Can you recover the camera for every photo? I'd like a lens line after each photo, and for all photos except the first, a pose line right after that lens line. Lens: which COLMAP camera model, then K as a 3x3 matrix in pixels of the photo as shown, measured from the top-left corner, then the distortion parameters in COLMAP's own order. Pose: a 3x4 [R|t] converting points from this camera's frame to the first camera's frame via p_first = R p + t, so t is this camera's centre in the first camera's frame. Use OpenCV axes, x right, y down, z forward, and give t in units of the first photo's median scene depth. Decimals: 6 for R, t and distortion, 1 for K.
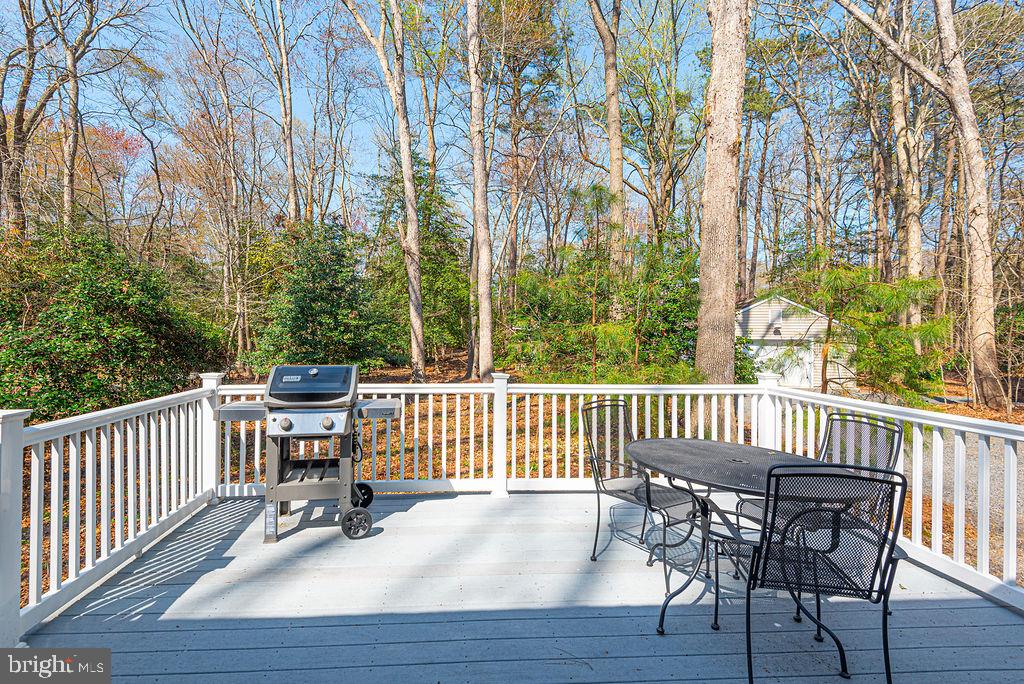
lens RADIAL K [[528.5, 0, 467.1], [0, 528.5, 336.6], [0, 0, 1]] dist [-0.002217, -0.000346]
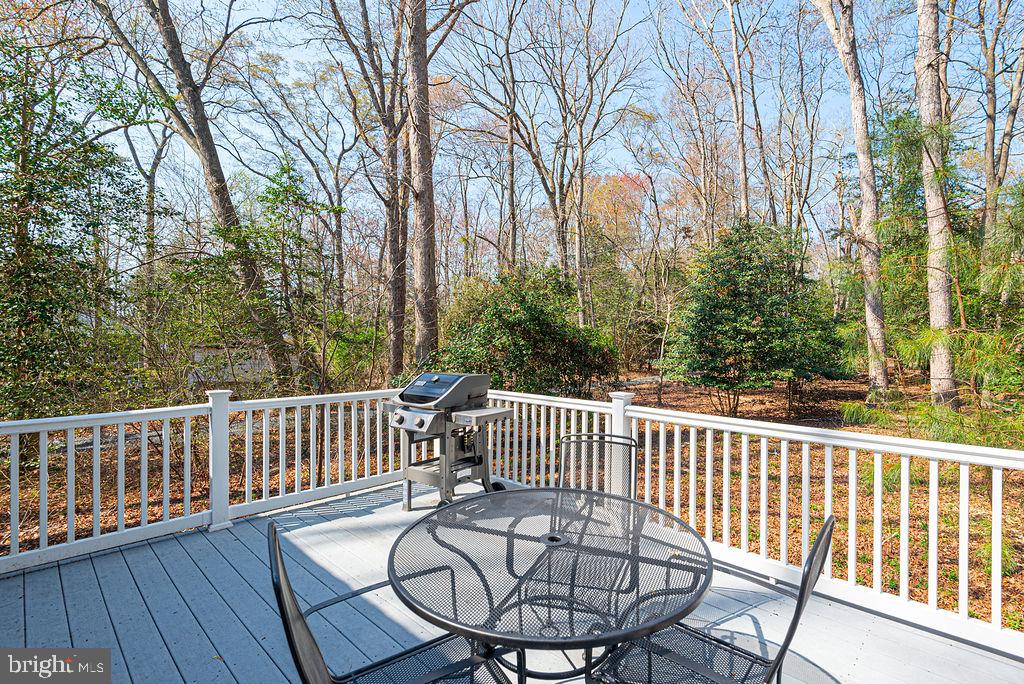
lens RADIAL K [[503.9, 0, 512.0], [0, 503.9, 342.0], [0, 0, 1]] dist [0.030212, -0.000327]
pose [[0.663106, 0.004098, -0.748515, 0.129626], [-0.004893, 0.999987, 0.001140, -0.003291], [0.748510, 0.002907, 0.663117, 0.070437]]
